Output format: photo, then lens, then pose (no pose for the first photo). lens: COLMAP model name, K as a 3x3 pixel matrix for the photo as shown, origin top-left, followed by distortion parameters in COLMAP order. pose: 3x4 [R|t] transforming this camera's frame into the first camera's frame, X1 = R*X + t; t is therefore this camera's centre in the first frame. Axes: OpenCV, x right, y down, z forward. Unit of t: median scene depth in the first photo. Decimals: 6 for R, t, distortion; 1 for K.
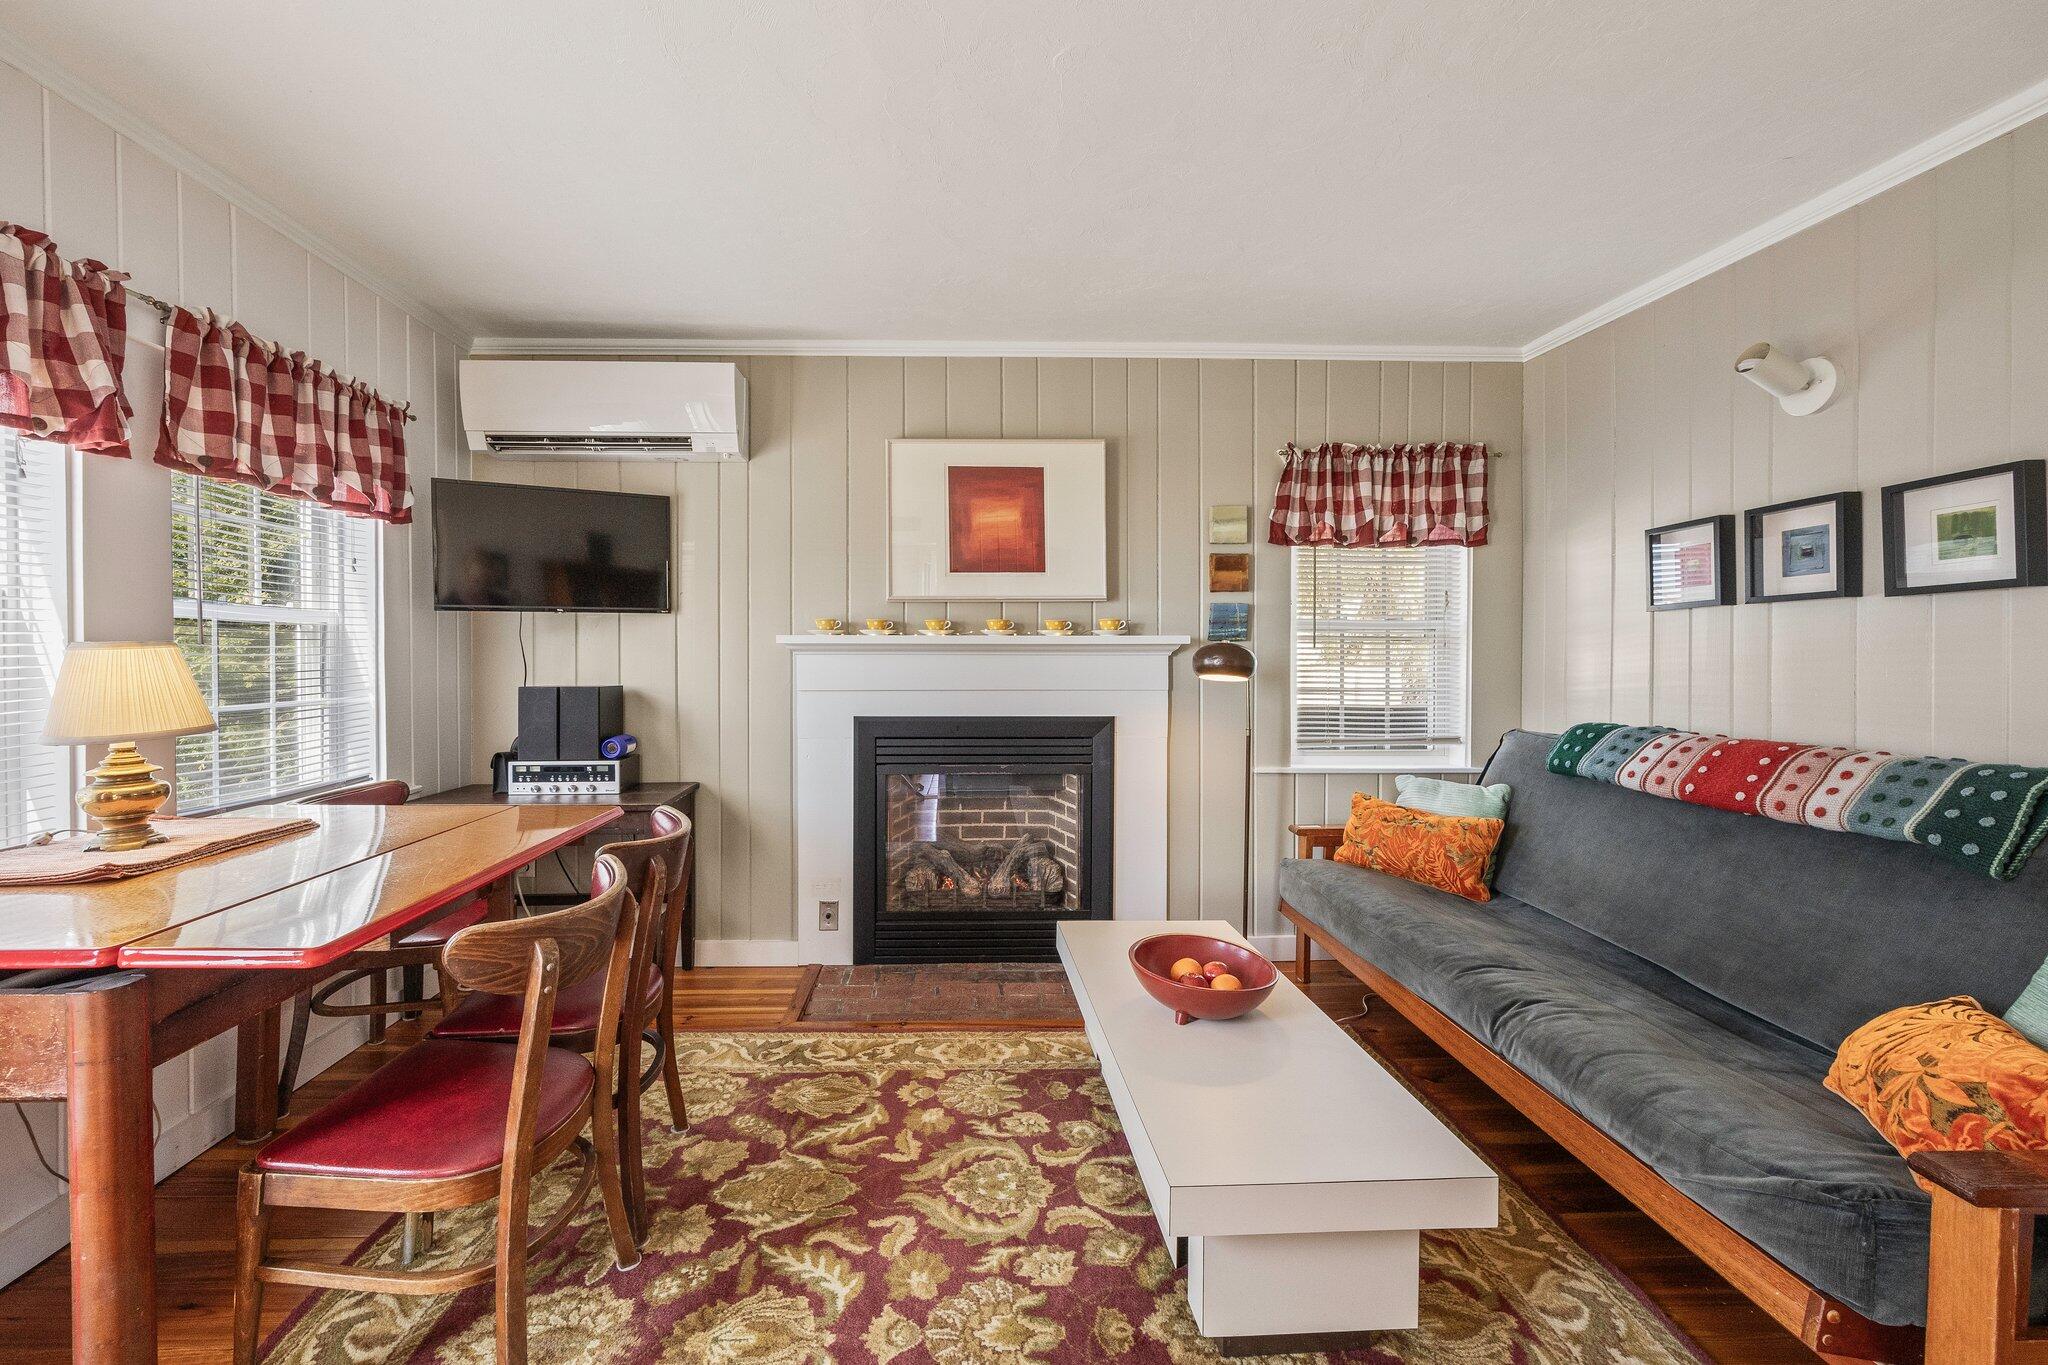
lens RADIAL K [[836.3, 0, 1008.0], [0, 836.3, 666.8], [0, 0, 1]] dist [-0.002977, -0.000014]
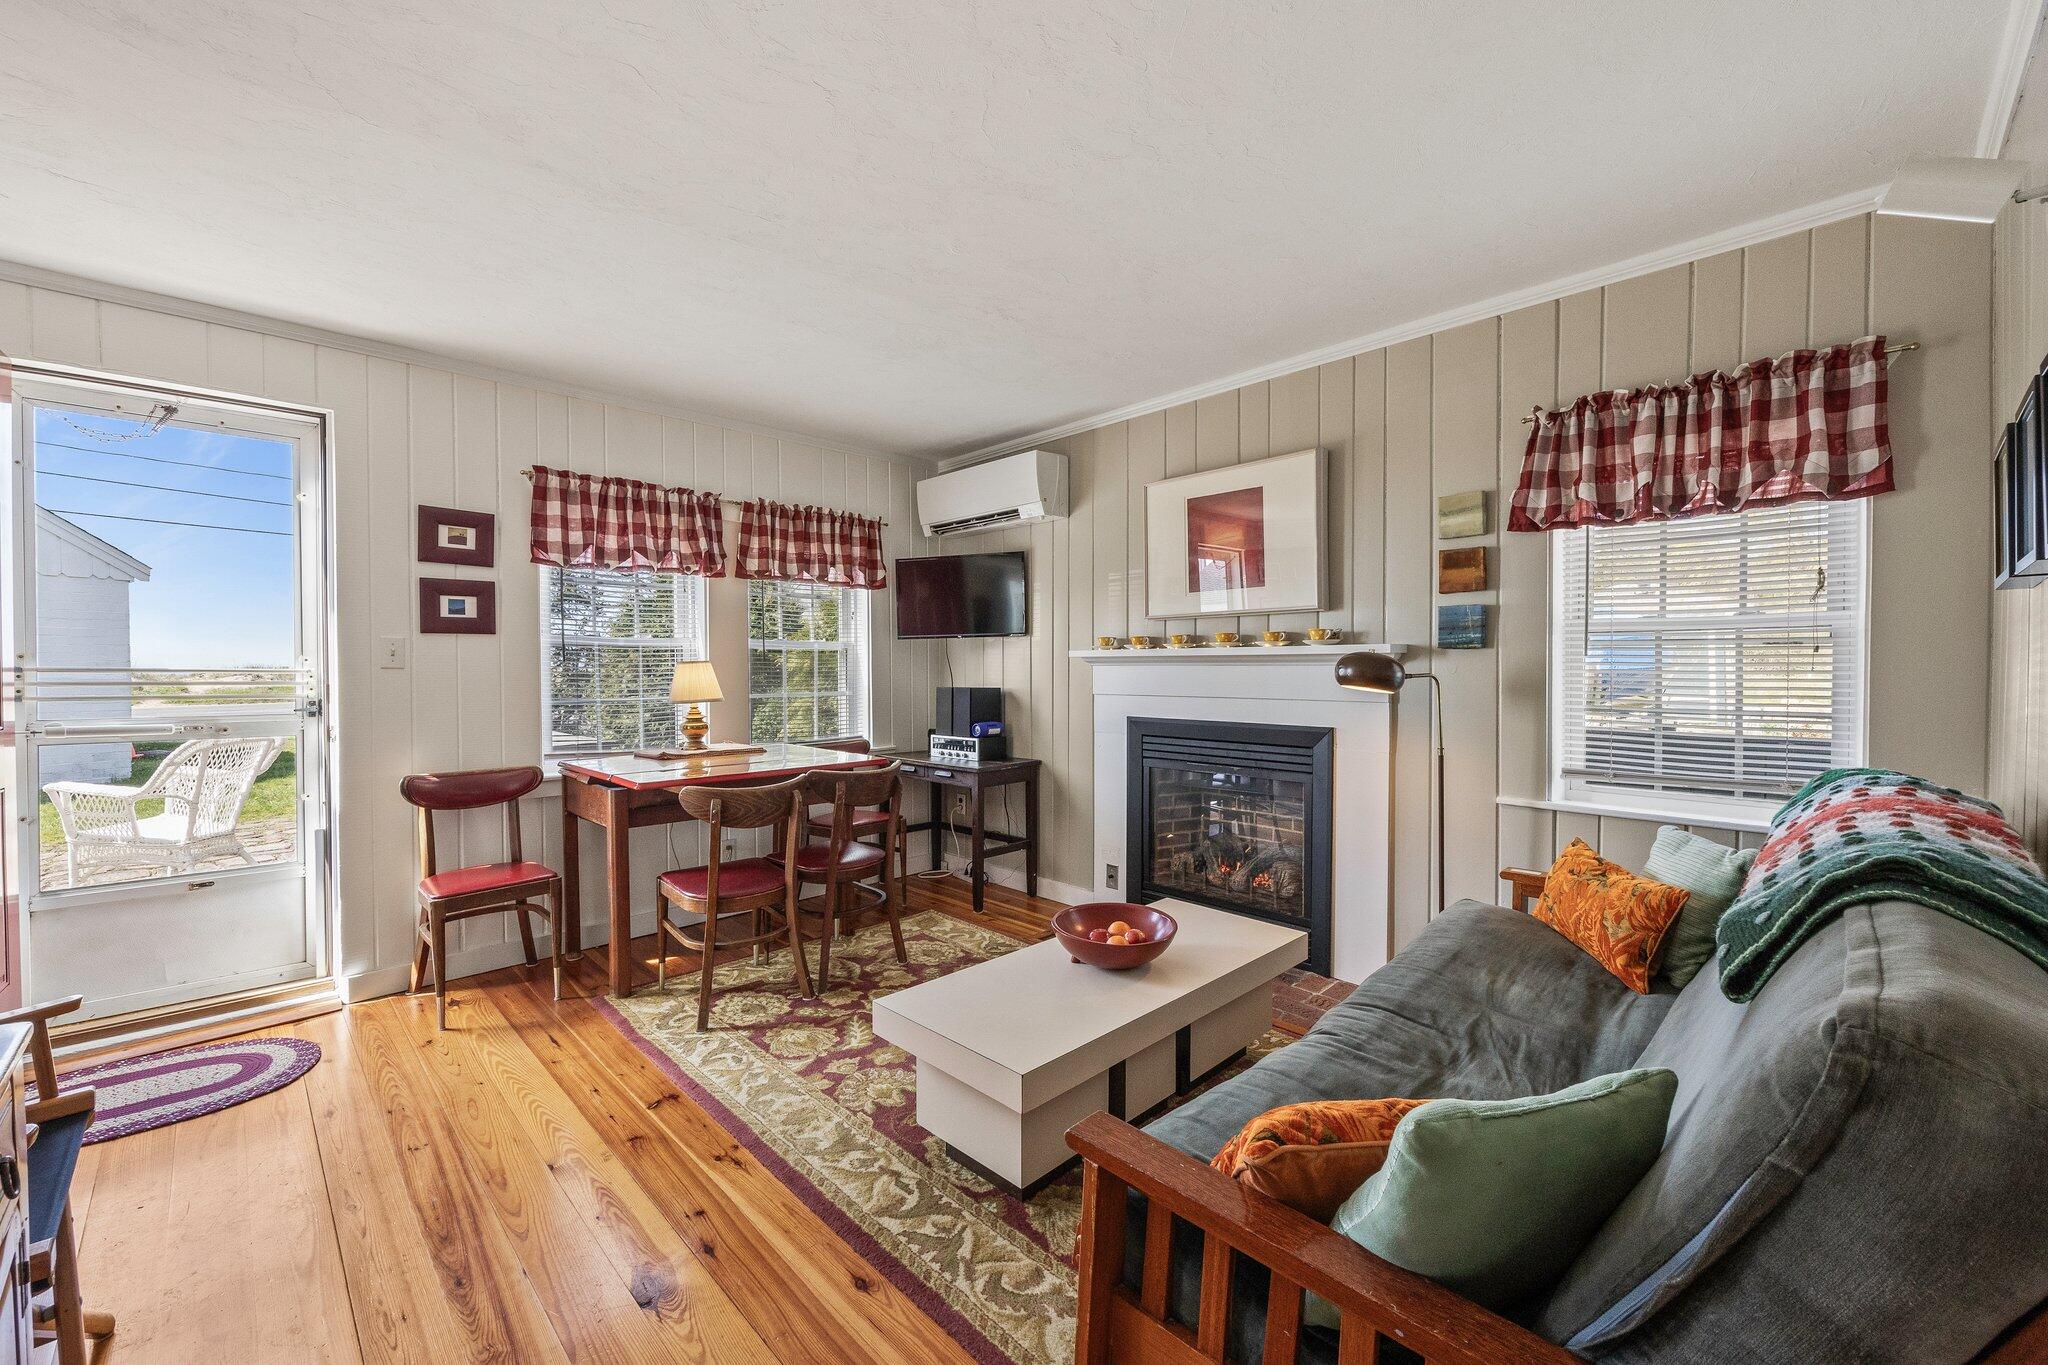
lens RADIAL K [[847.9, 0, 991.6], [0, 847.9, 687.1], [0, 0, 1]] dist [-0.000047, 0.000011]
pose [[0.647590, 0.016406, -0.761812, 0.684584], [-0.008070, 0.999860, 0.014673, 0.000038], [0.761946, -0.003355, 0.647631, 0.057007]]
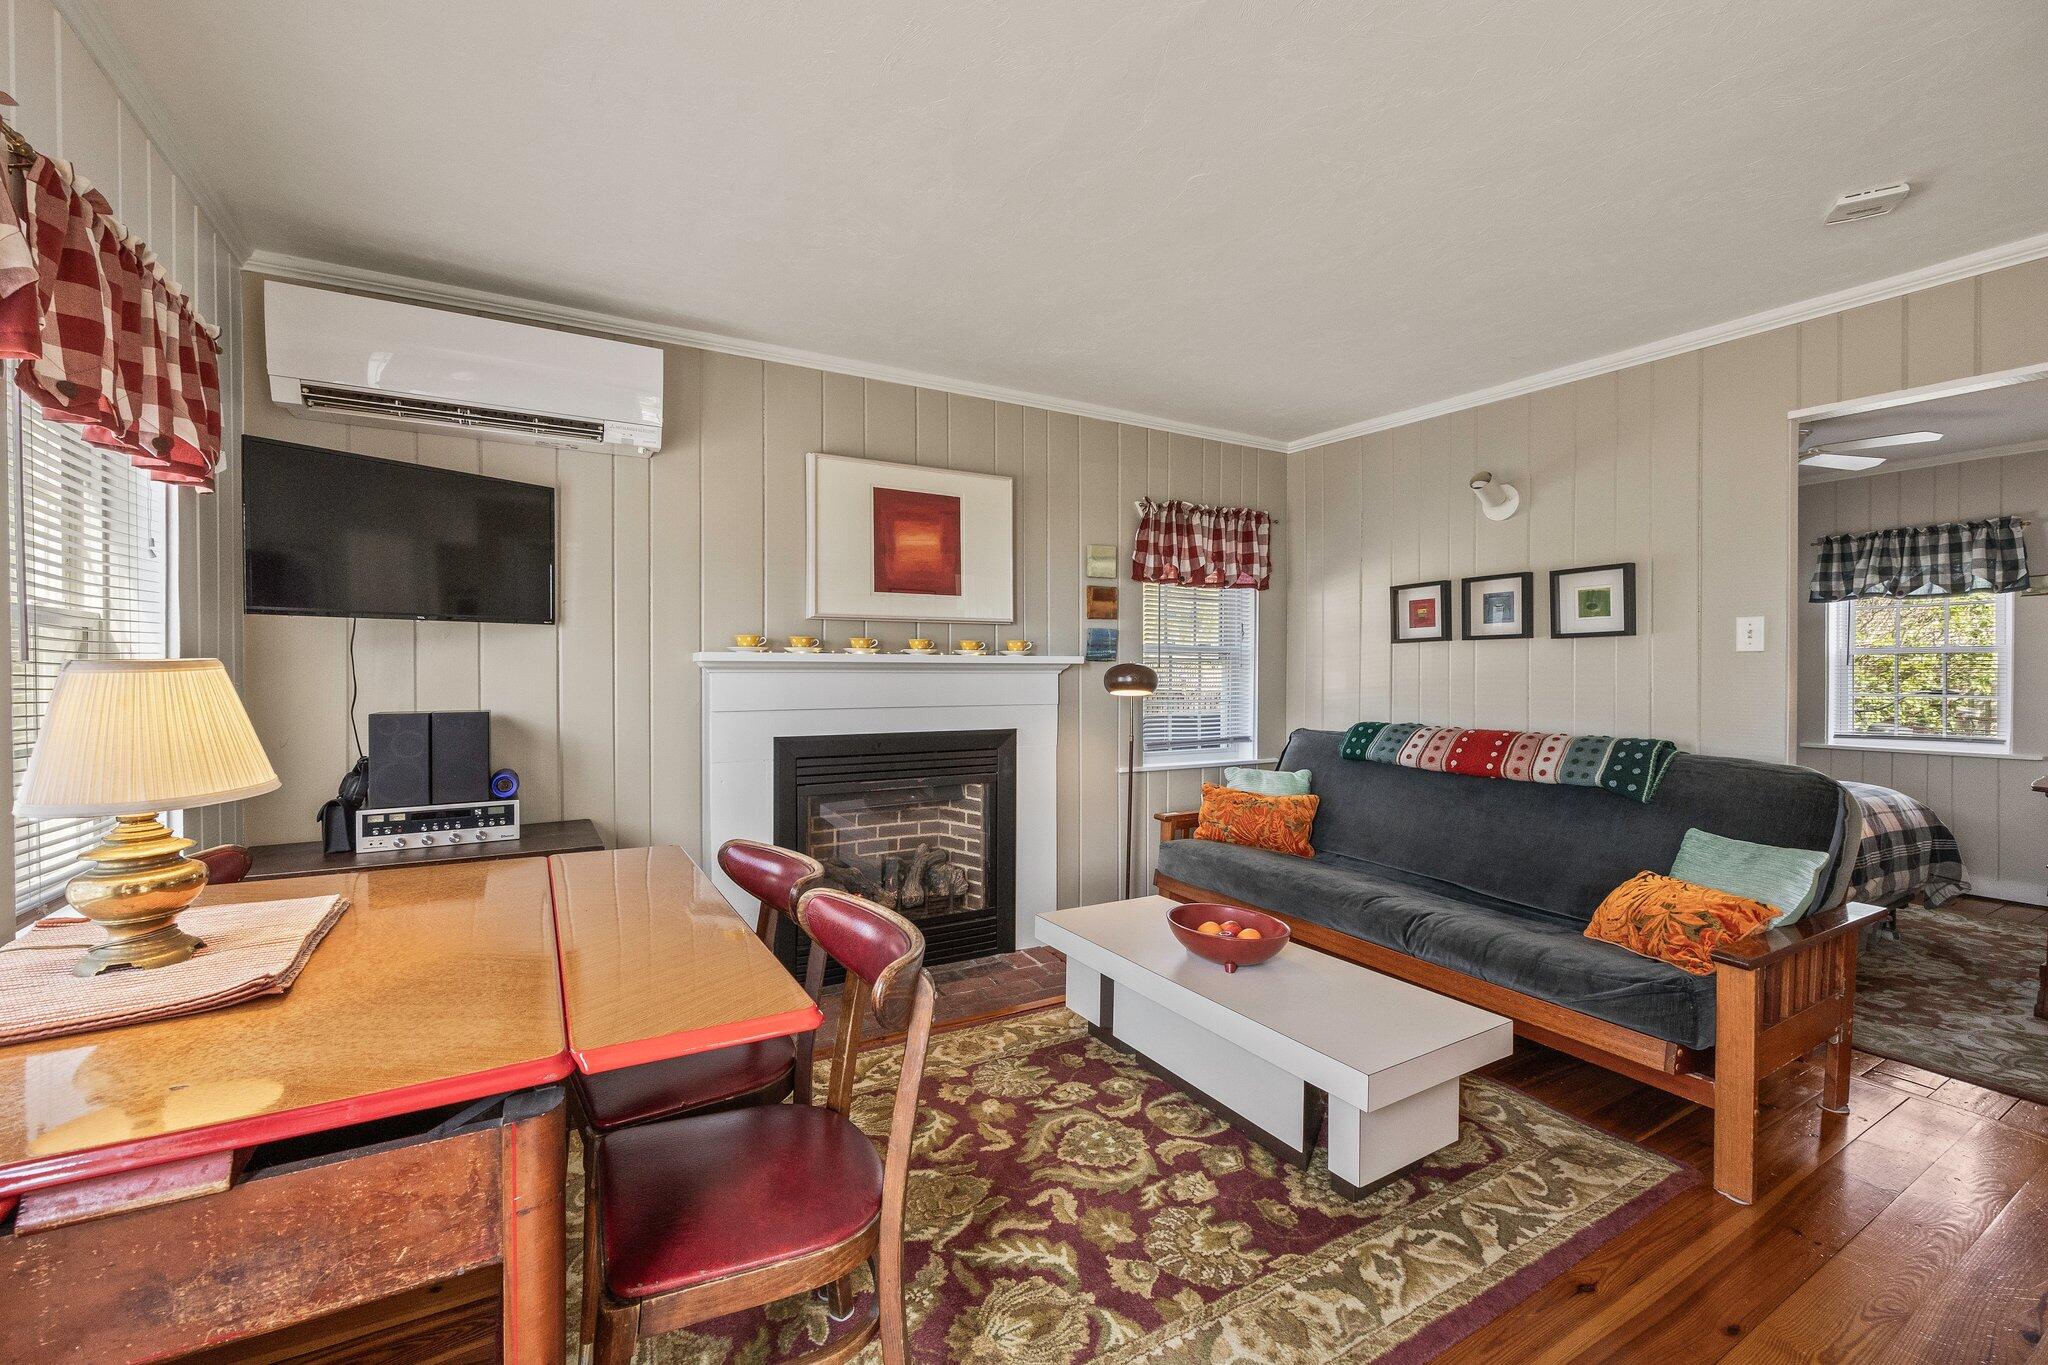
lens RADIAL K [[813.5, 0, 1024.0], [0, 813.5, 682.5], [0, 0, 1]] dist [-0.005477, 0.000155]
pose [[0.888277, -0.005585, 0.459273, -0.391049], [0.004575, 0.999984, 0.003313, -0.005772], [-0.459285, -0.000842, 0.888289, 0.044260]]
